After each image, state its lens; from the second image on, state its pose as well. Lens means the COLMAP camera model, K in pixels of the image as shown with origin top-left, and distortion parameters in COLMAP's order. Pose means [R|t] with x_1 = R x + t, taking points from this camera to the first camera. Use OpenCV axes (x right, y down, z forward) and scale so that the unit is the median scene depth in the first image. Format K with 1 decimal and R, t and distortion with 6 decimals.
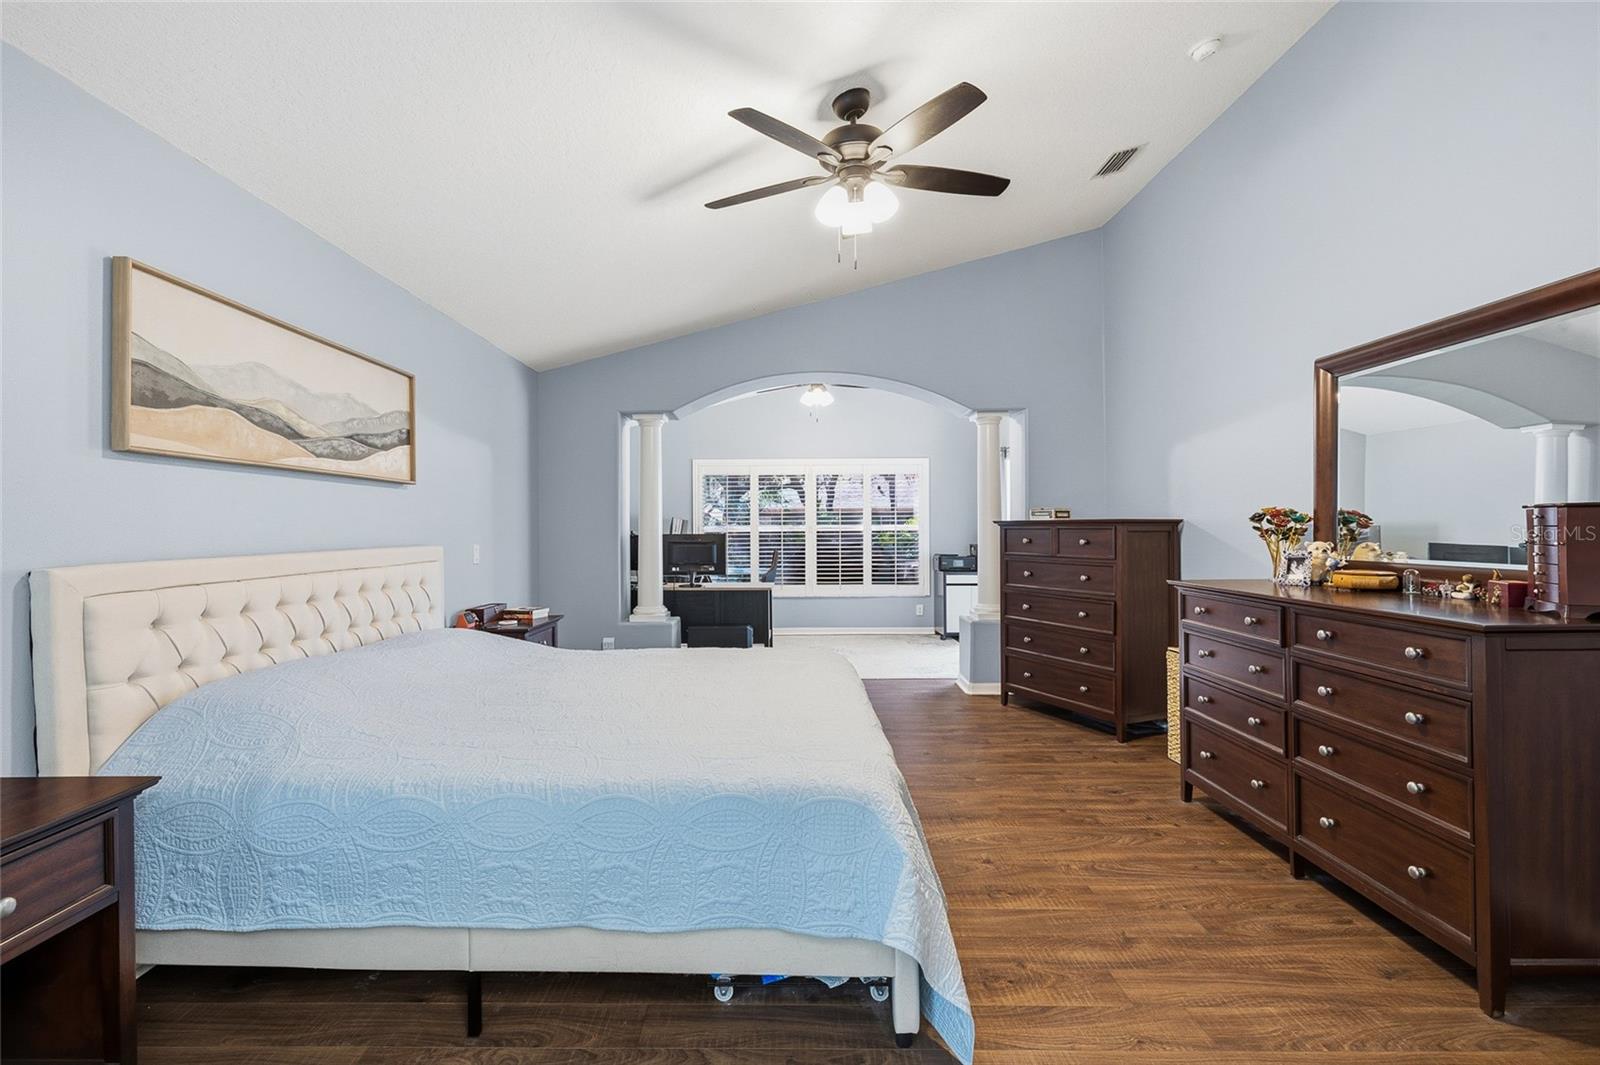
lens RADIAL K [[708.1, 0, 800.0], [0, 708.1, 532.5], [0, 0, 1]] dist [-0.001179, -0.000040]
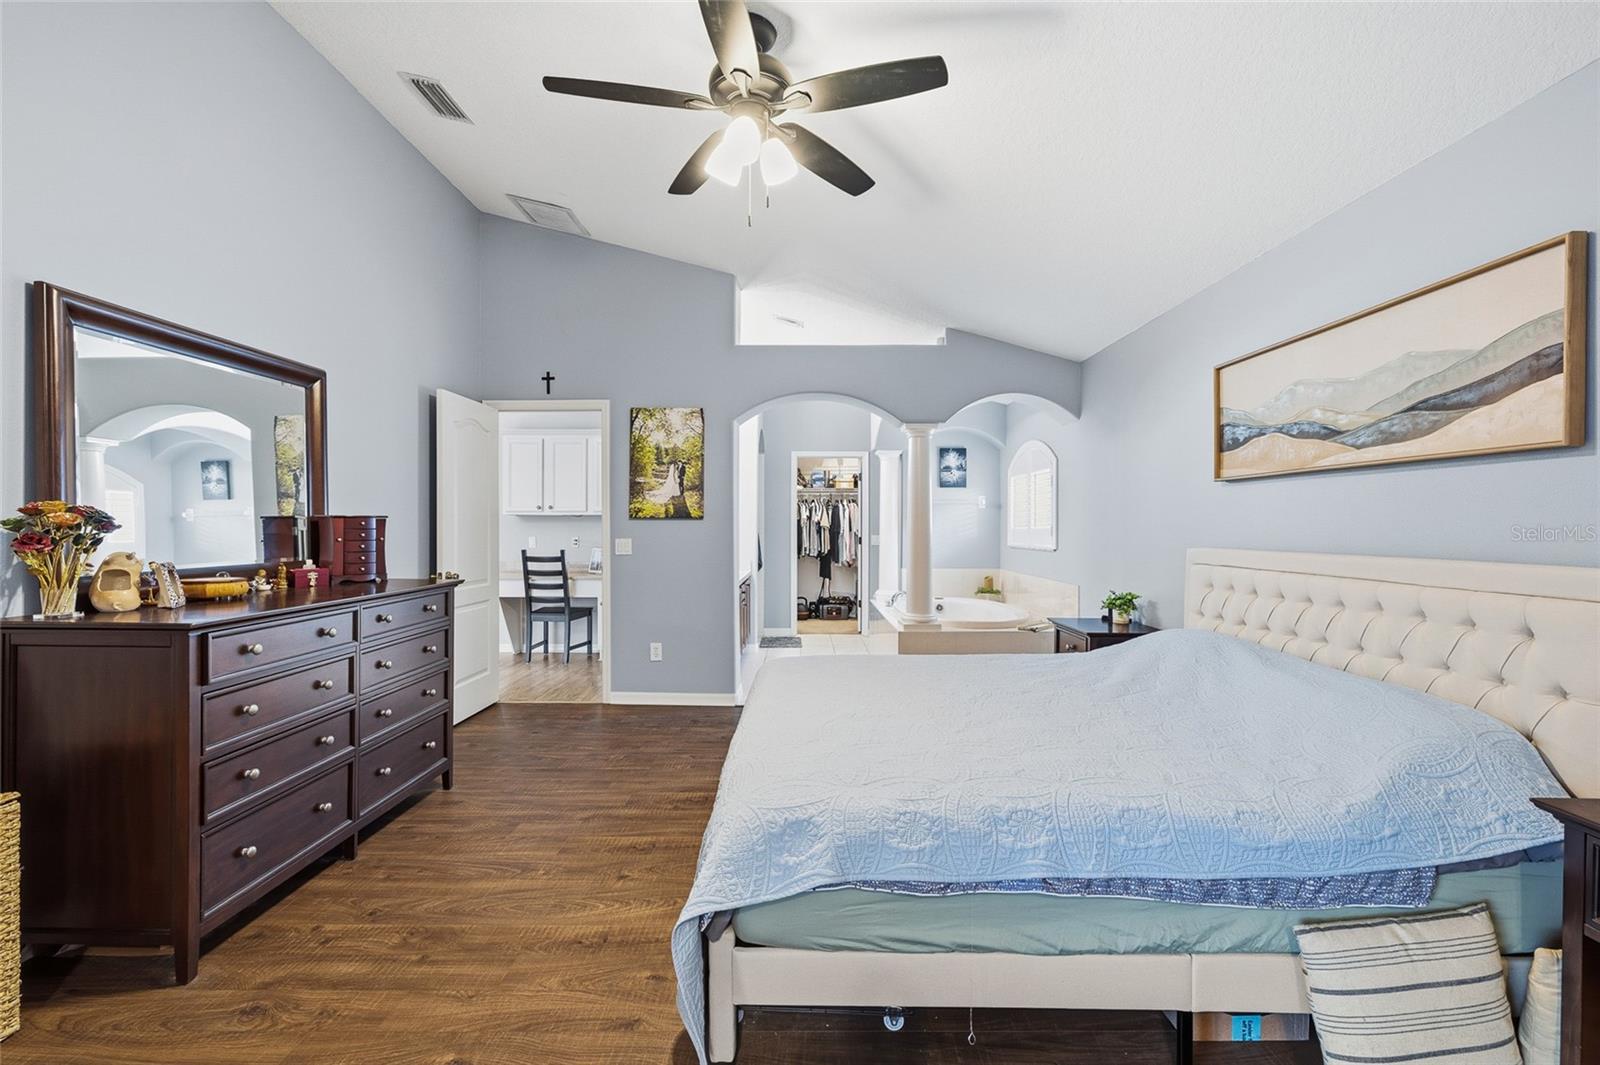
lens RADIAL K [[708.1, 0, 800.0], [0, 708.1, 532.5], [0, 0, 1]] dist [-0.001179, -0.000040]
pose [[-0.999786, 0.003126, 0.020428, 0.002384], [0.003519, 0.999808, 0.019254, -0.021588], [-0.020364, 0.019322, -0.999606, 1.935253]]
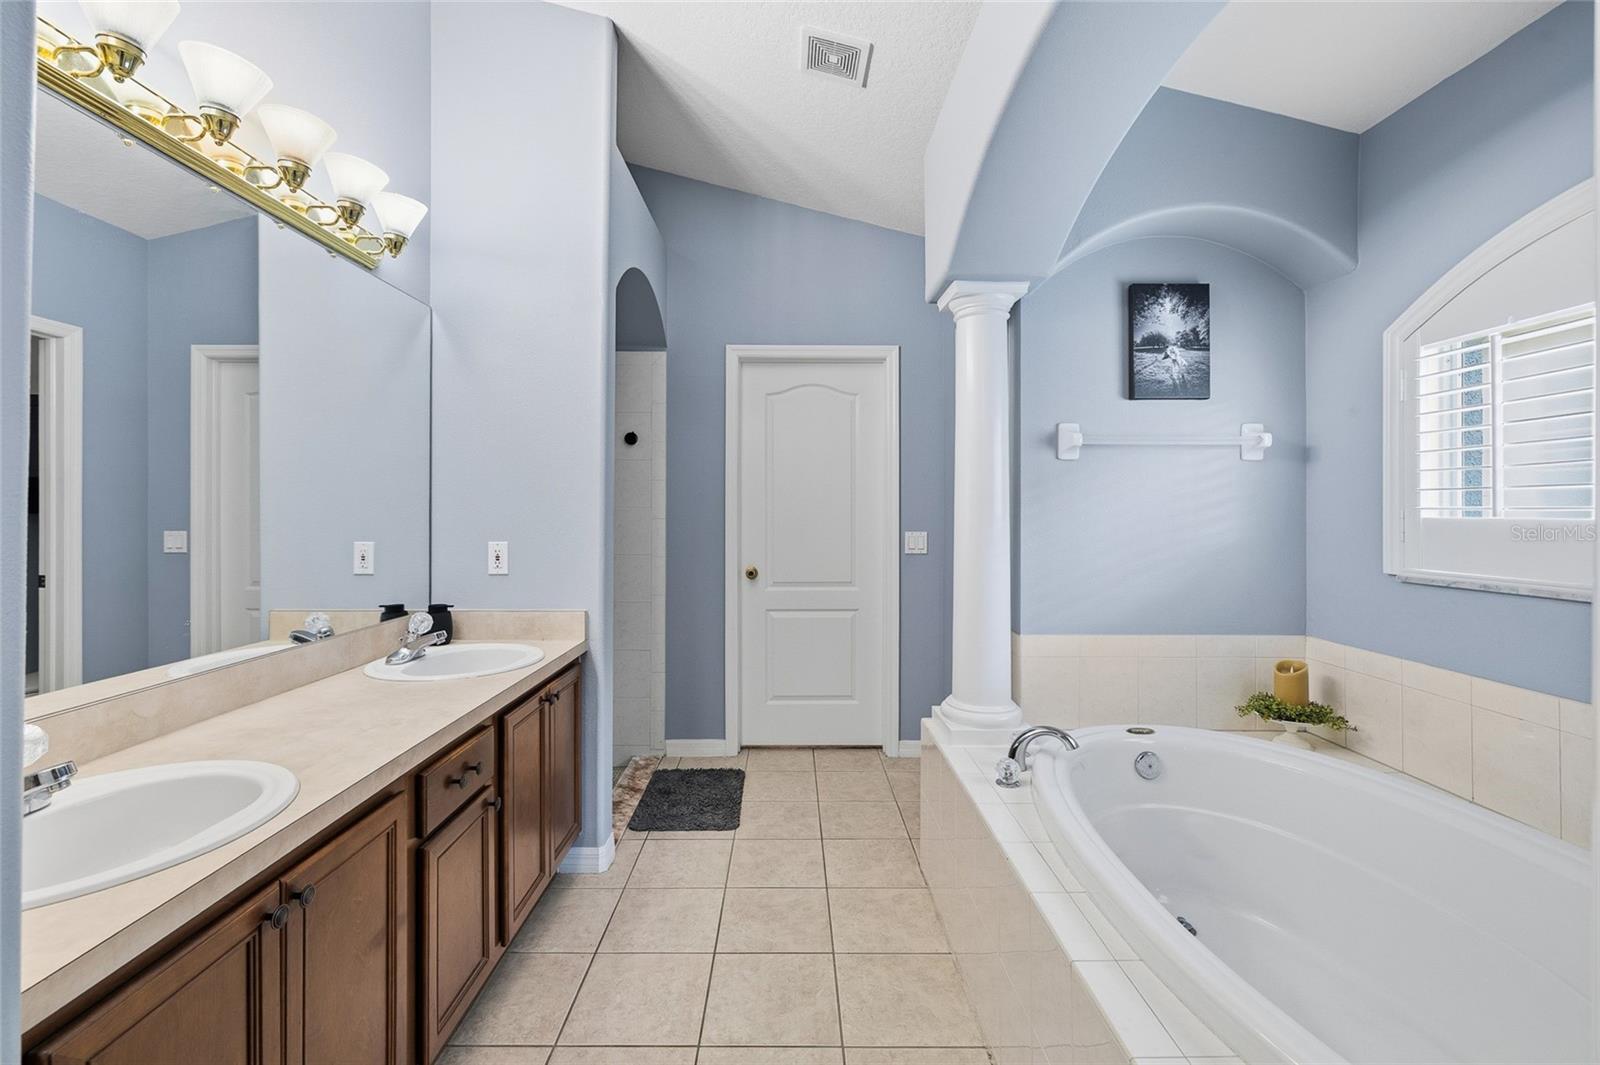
lens RADIAL K [[682.3, 0, 799.4], [0, 682.3, 518.0], [0, 0, 1]] dist [-0.000983, 0.000006]
pose [[-0.999990, 0.002951, 0.003474, -0.017014], [0.002984, 0.999951, 0.009403, -0.009729], [-0.003446, 0.009413, -0.999950, 1.174431]]
